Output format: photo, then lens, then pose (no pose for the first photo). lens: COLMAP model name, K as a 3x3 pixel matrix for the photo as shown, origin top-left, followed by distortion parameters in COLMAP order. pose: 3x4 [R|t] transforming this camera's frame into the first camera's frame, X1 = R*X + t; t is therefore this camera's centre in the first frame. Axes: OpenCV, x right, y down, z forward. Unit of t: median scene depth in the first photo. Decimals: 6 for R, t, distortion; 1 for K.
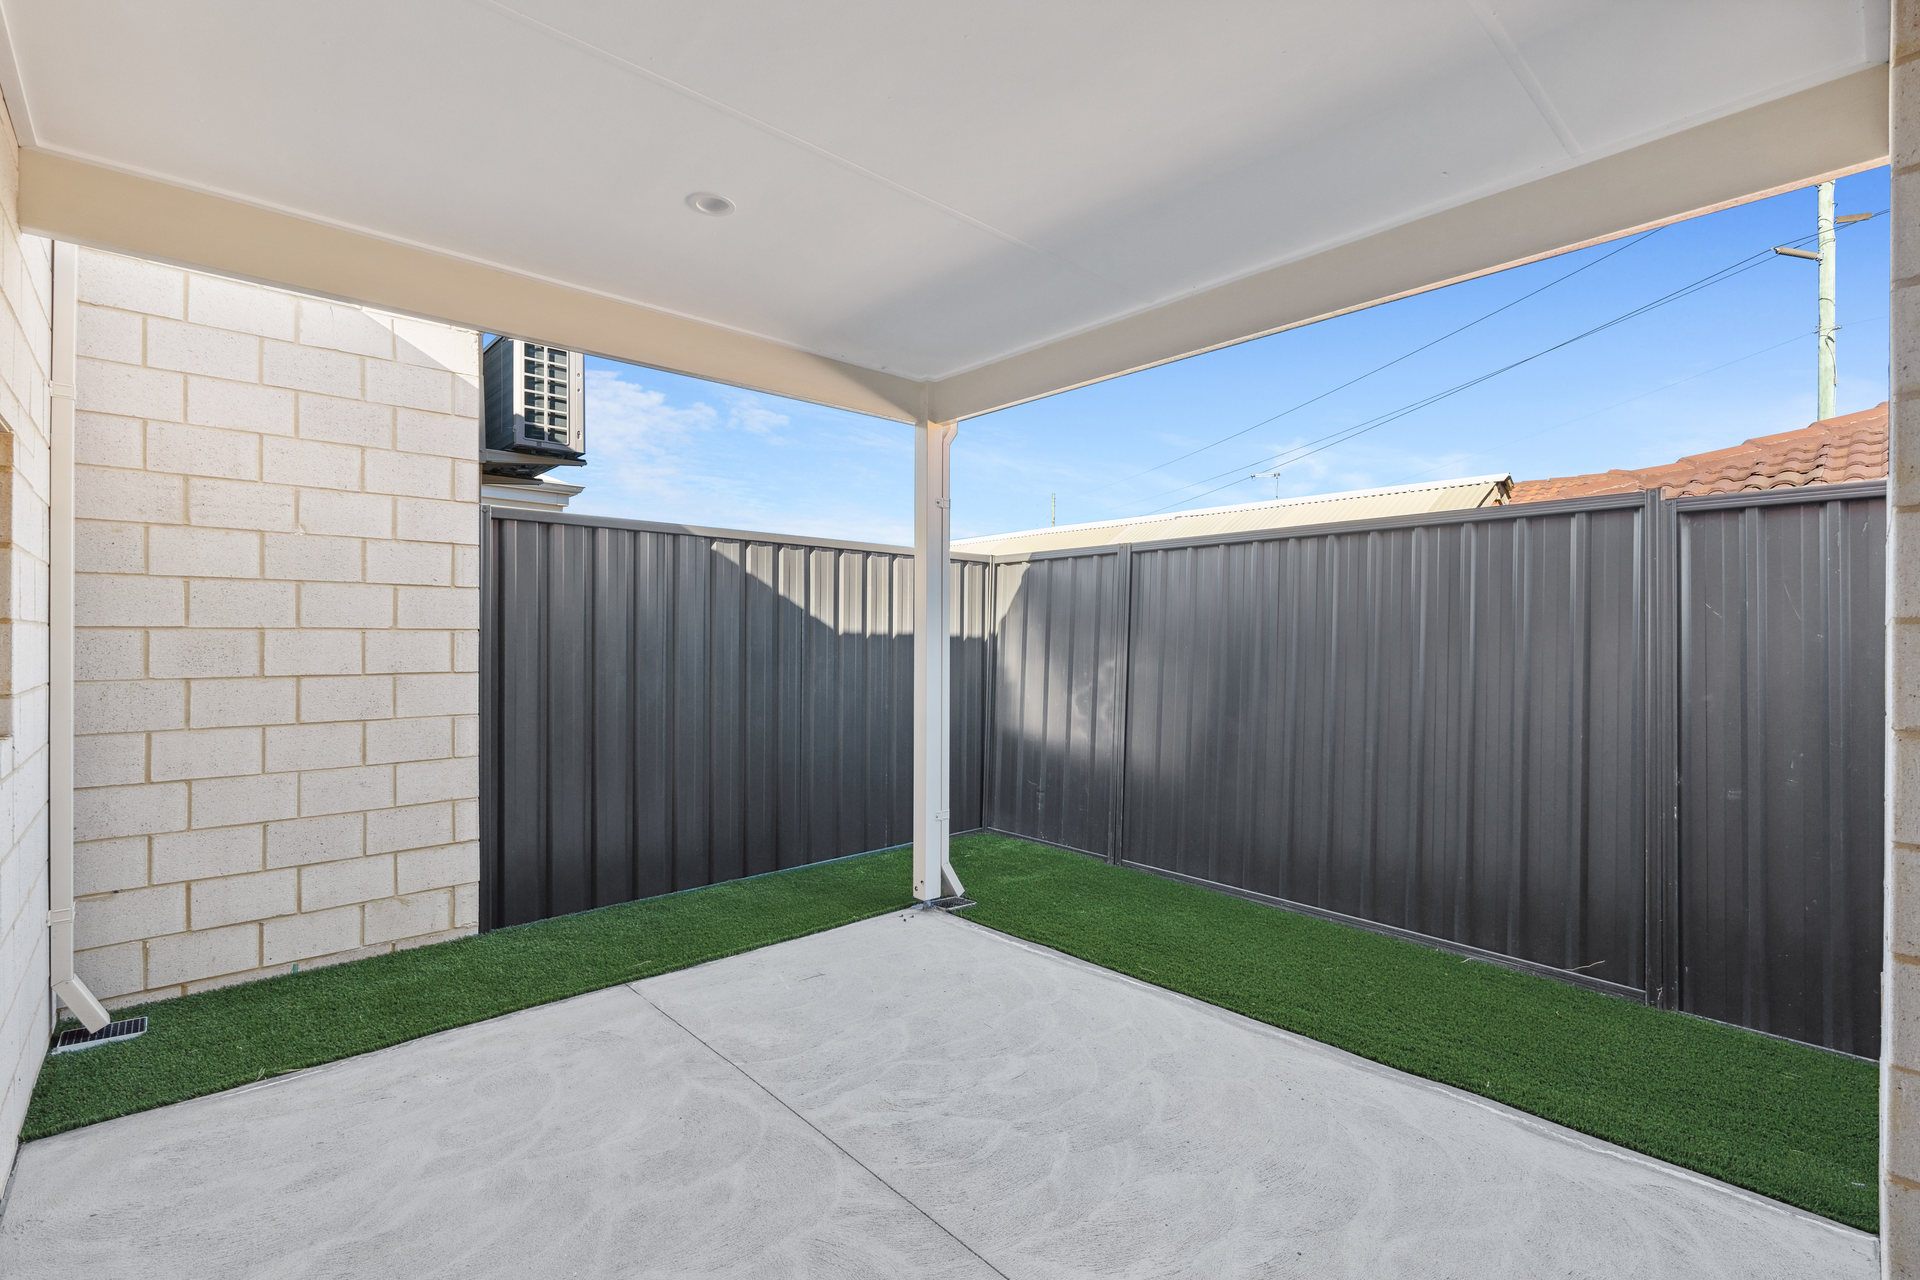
lens RADIAL K [[864.9, 0, 963.3], [0, 864.9, 638.6], [0, 0, 1]] dist [0.002194, 0.000235]
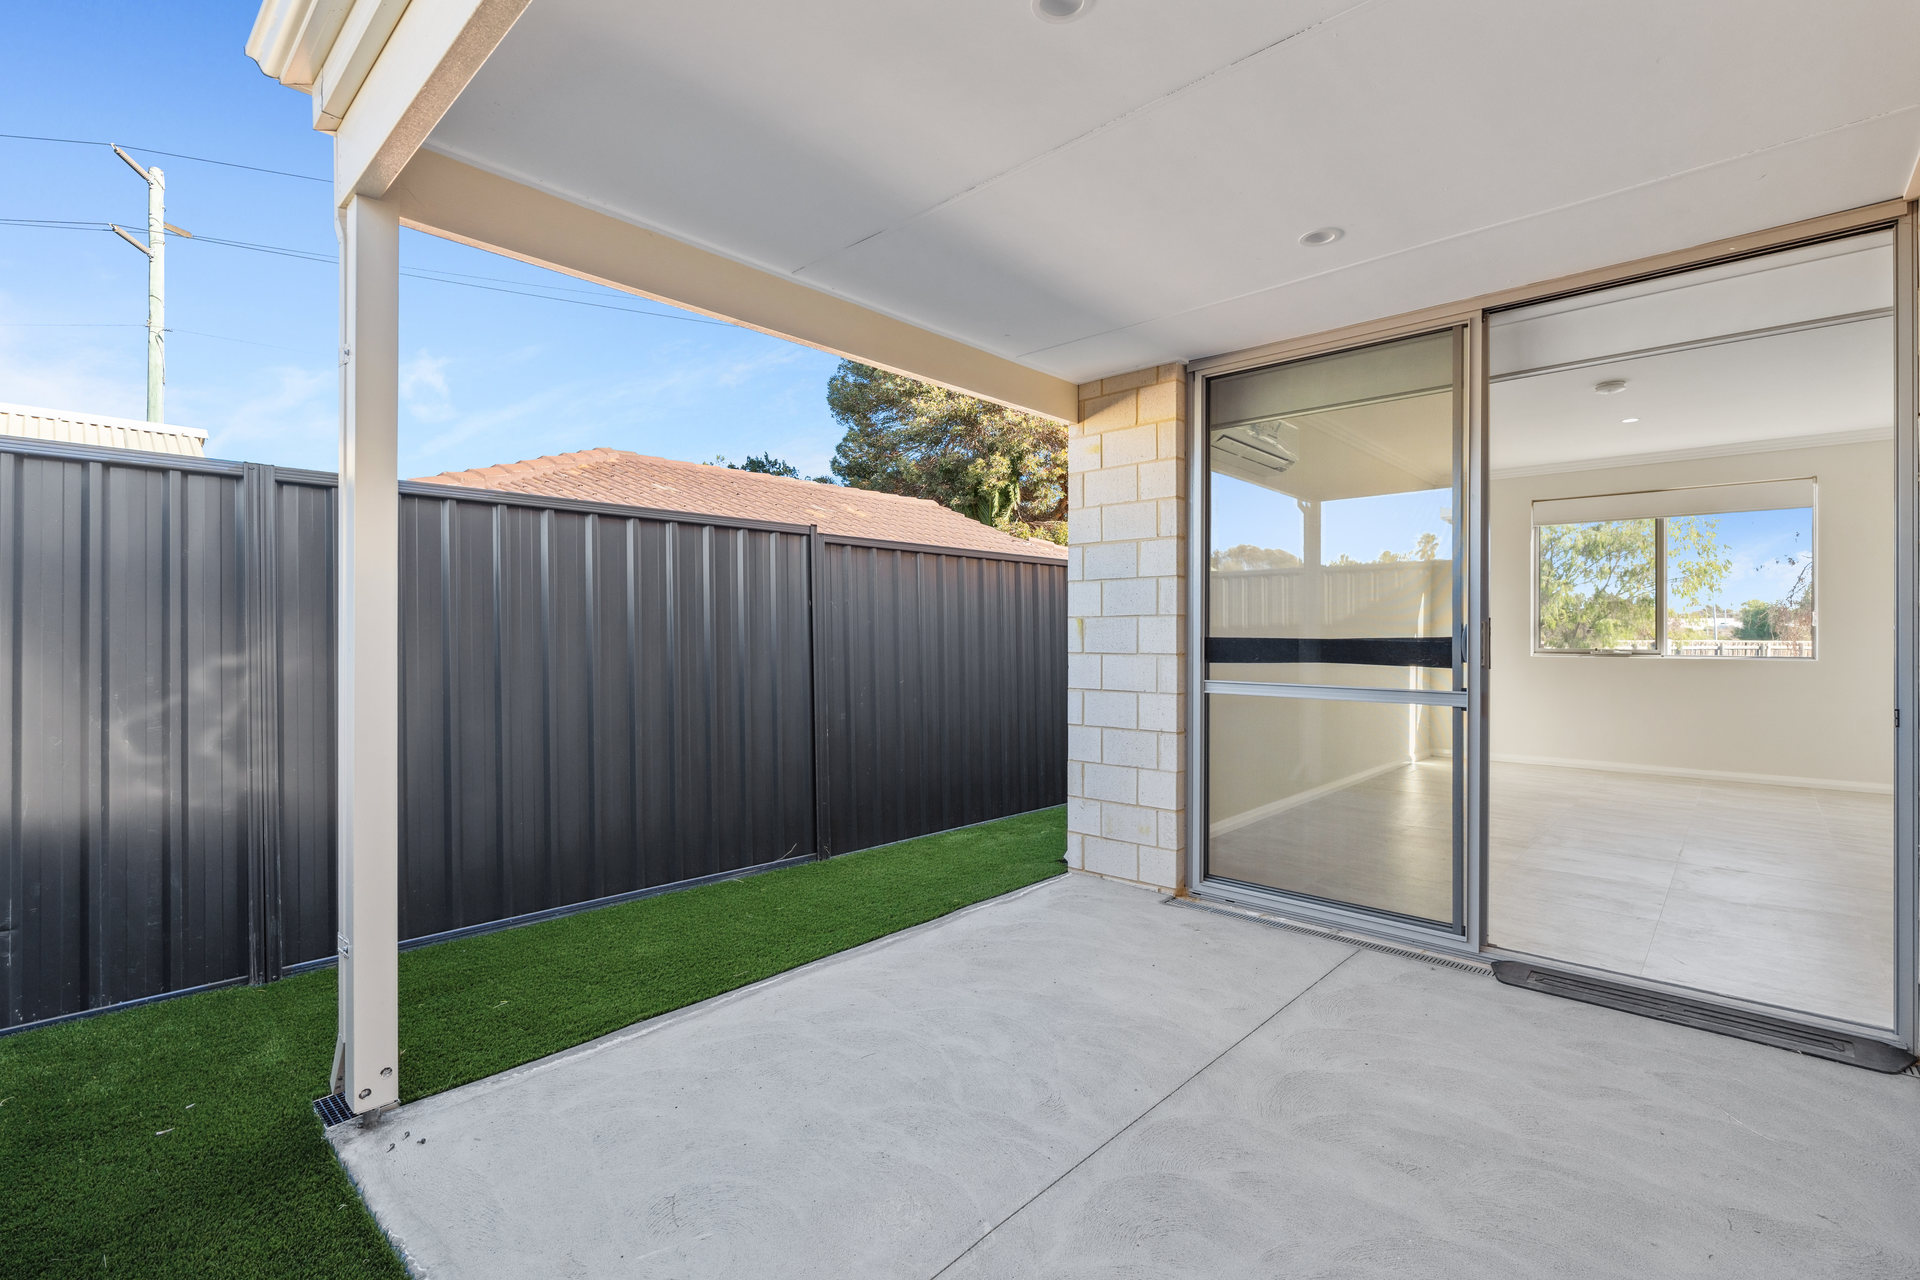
lens RADIAL K [[864.9, 0, 963.3], [0, 864.9, 638.6], [0, 0, 1]] dist [0.002194, 0.000235]
pose [[-0.077113, -0.011096, 0.996961, -0.643014], [-0.000626, 0.999938, 0.011081, 0.009181], [-0.997022, 0.000230, -0.077116, 0.730206]]
